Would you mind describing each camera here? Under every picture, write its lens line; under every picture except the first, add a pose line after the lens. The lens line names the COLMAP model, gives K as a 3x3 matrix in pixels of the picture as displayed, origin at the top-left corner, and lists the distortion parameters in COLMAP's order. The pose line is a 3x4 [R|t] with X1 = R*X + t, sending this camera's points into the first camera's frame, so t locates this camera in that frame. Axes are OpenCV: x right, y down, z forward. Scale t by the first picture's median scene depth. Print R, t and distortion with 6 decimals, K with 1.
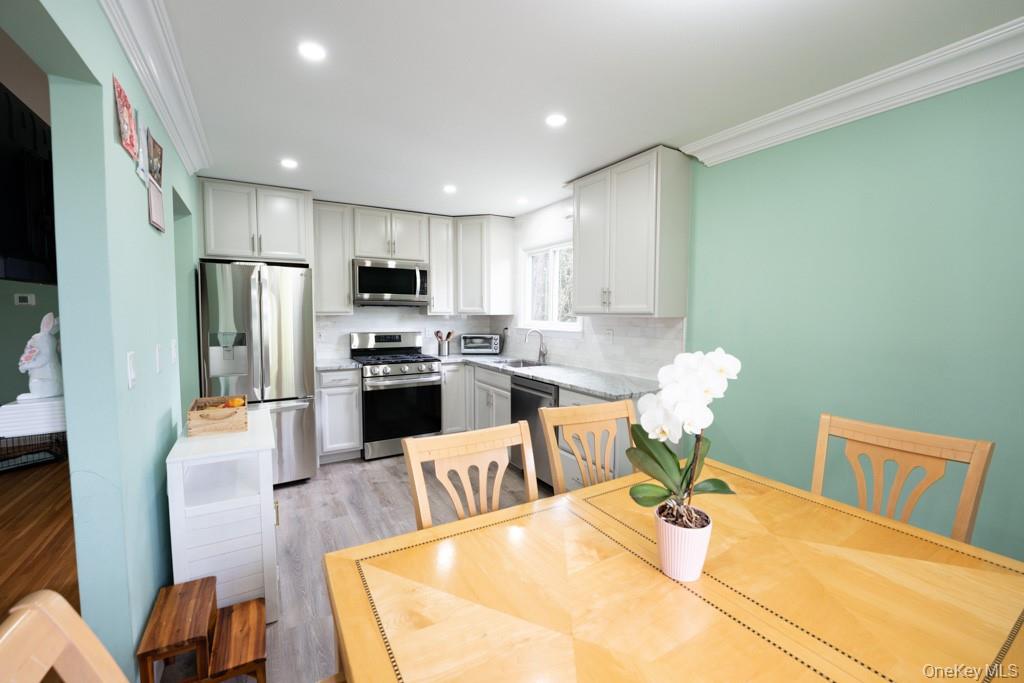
lens RADIAL K [[423.0, 0, 511.7], [0, 423.0, 339.3], [0, 0, 1]] dist [-0.009169, 0.000397]
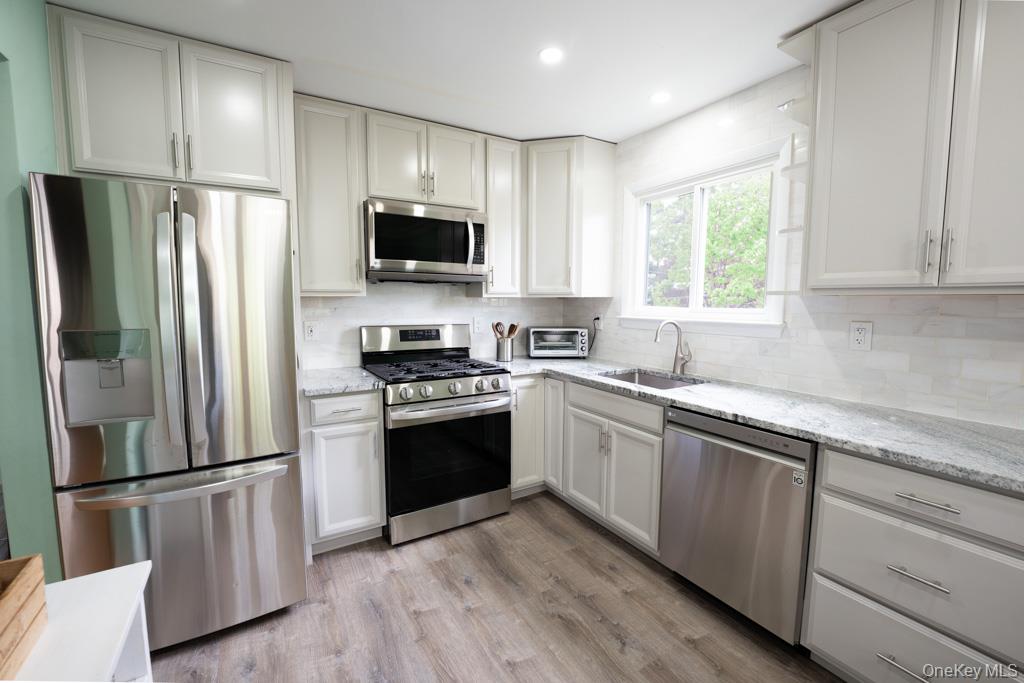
lens RADIAL K [[430.2, 0, 512.4], [0, 430.2, 338.1], [0, 0, 1]] dist [-0.000594, -0.004446]
pose [[0.999988, -0.001576, 0.004545, -0.171690], [0.001466, 0.999706, 0.024209, -0.013271], [-0.004581, -0.024202, 0.999697, 0.391122]]
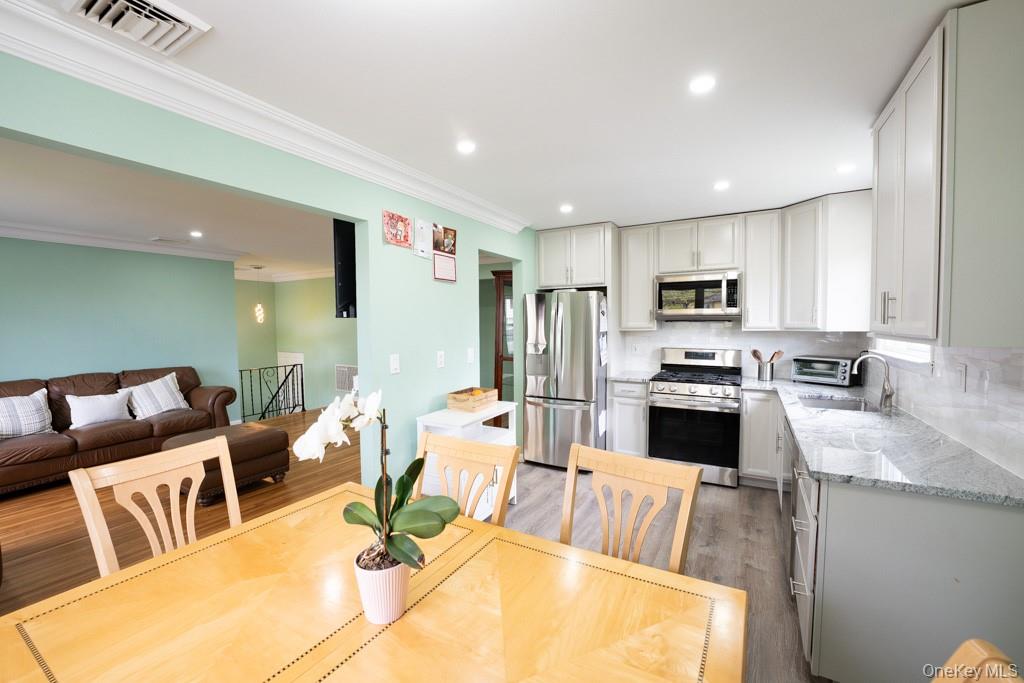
lens RADIAL K [[423.0, 0, 511.7], [0, 423.0, 339.3], [0, 0, 1]] dist [-0.009169, 0.000397]
pose [[0.492494, 0.028201, -0.869859, 0.345008], [-0.046105, 0.998917, 0.006282, -0.026184], [0.869094, 0.037011, 0.493261, 0.189726]]
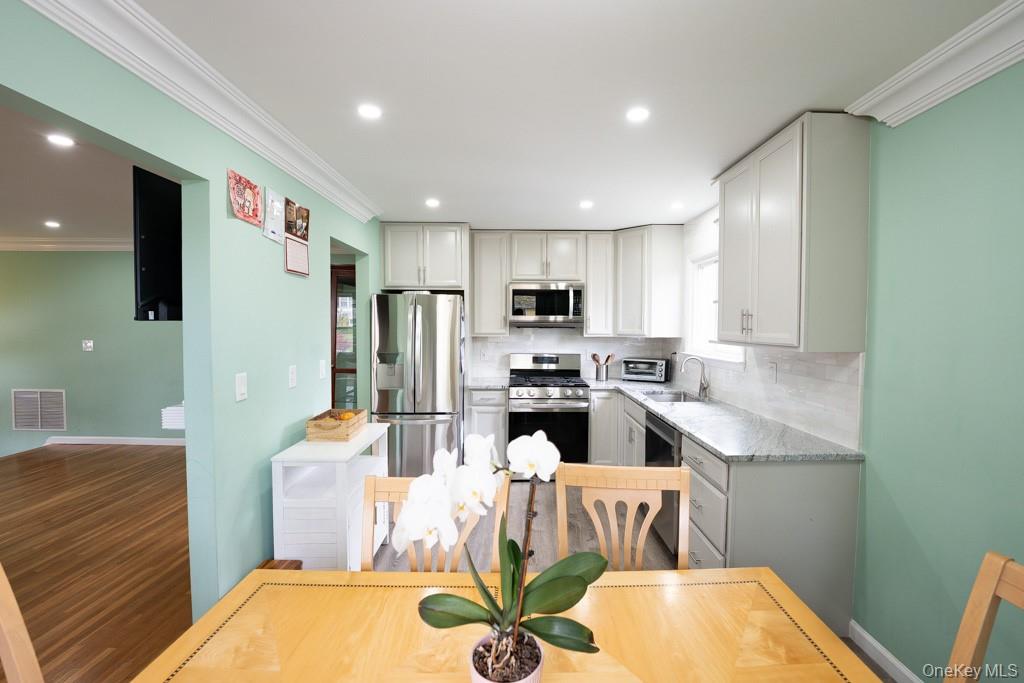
lens RADIAL K [[442.0, 0, 530.7], [0, 442.0, 339.9], [0, 0, 1]] dist [-0.017542, -0.000090]
pose [[0.871238, 0.017446, -0.490551, 0.199887], [-0.032623, 0.999217, -0.022403, -0.026560], [0.489776, 0.035521, 0.871125, 0.087500]]
